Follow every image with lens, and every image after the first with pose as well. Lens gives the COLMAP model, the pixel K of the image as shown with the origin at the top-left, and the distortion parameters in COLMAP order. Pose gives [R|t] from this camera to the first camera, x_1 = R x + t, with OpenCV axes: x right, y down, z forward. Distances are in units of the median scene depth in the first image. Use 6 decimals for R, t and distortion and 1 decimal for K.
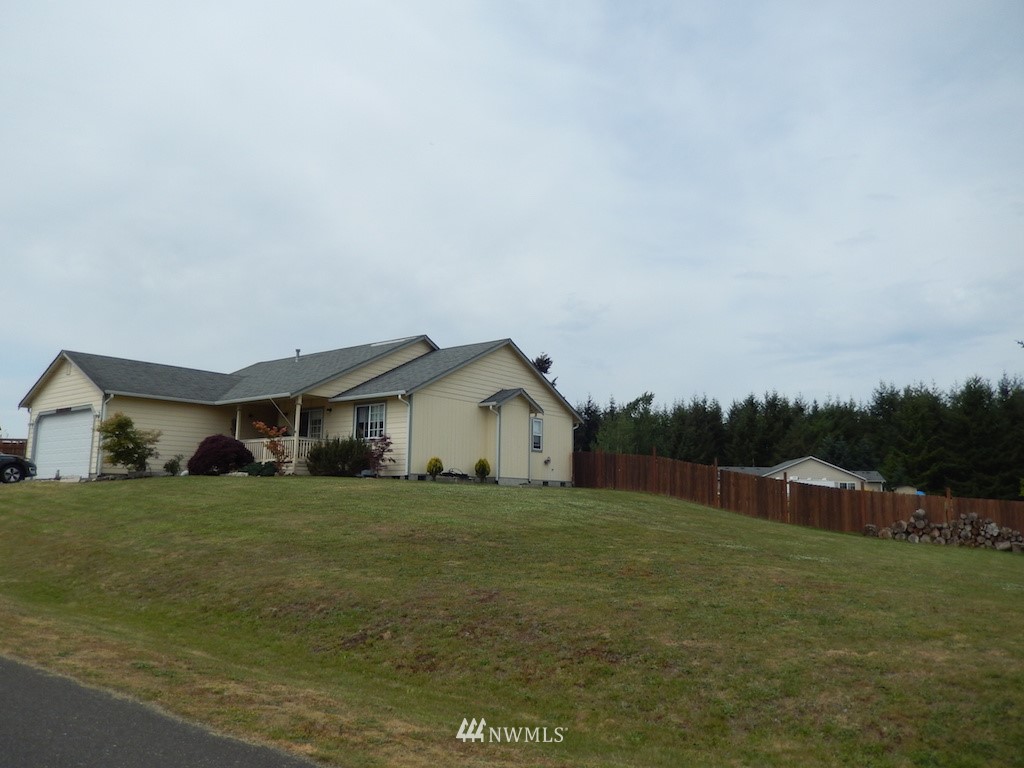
lens RADIAL K [[766.5, 0, 508.9], [0, 766.5, 379.8], [0, 0, 1]] dist [-0.012364, -0.014042]
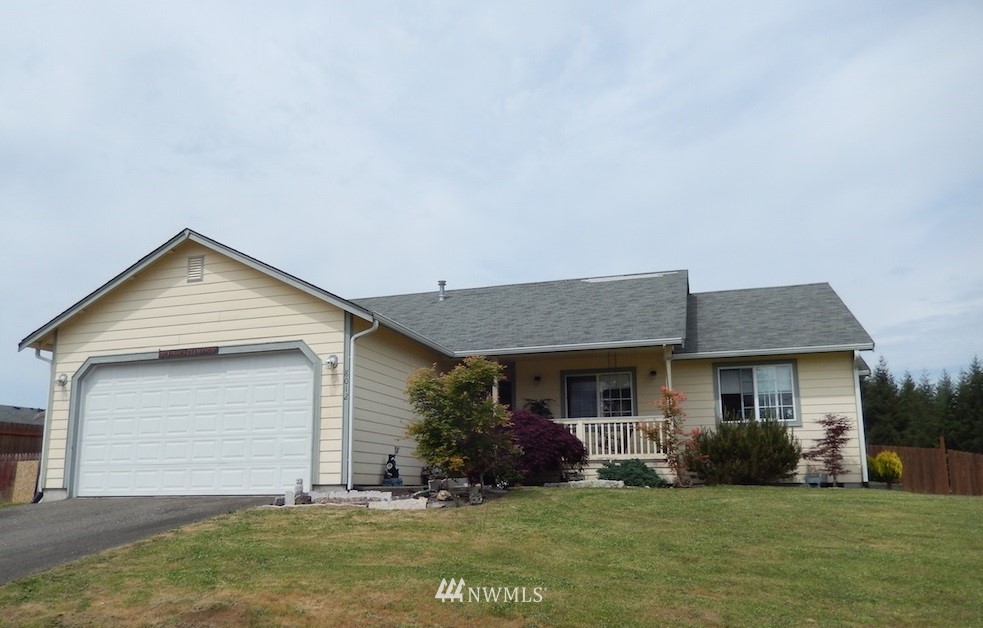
lens RADIAL K [[765.3, 0, 471.4], [0, 765.3, 354.9], [0, 0, 1]] dist [-0.008708, -0.002974]
pose [[0.933225, 0.045528, 0.356395, -0.582271], [-0.039318, 0.998923, -0.024654, 0.045053], [-0.357134, 0.008995, 0.934010, 0.480780]]
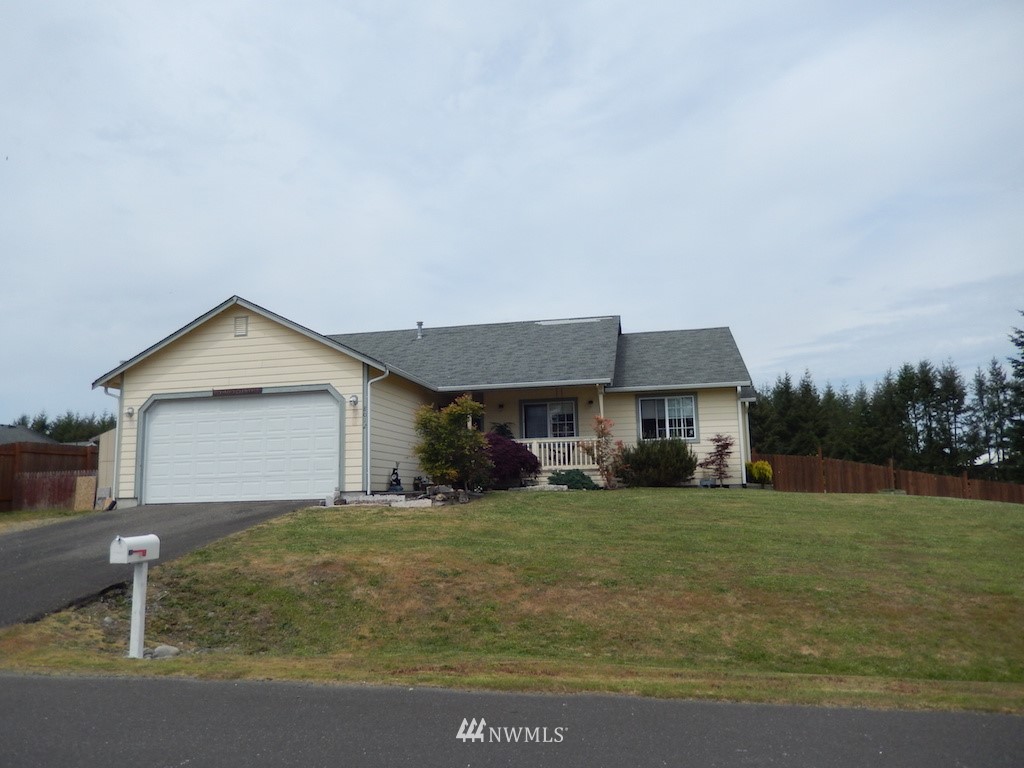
lens RADIAL K [[766.5, 0, 508.9], [0, 766.5, 379.8], [0, 0, 1]] dist [-0.012364, -0.014042]
pose [[0.885891, 0.038535, 0.462290, -0.668527], [-0.039701, 0.999186, -0.007209, 0.025058], [-0.462191, -0.011967, 0.886699, 0.339515]]
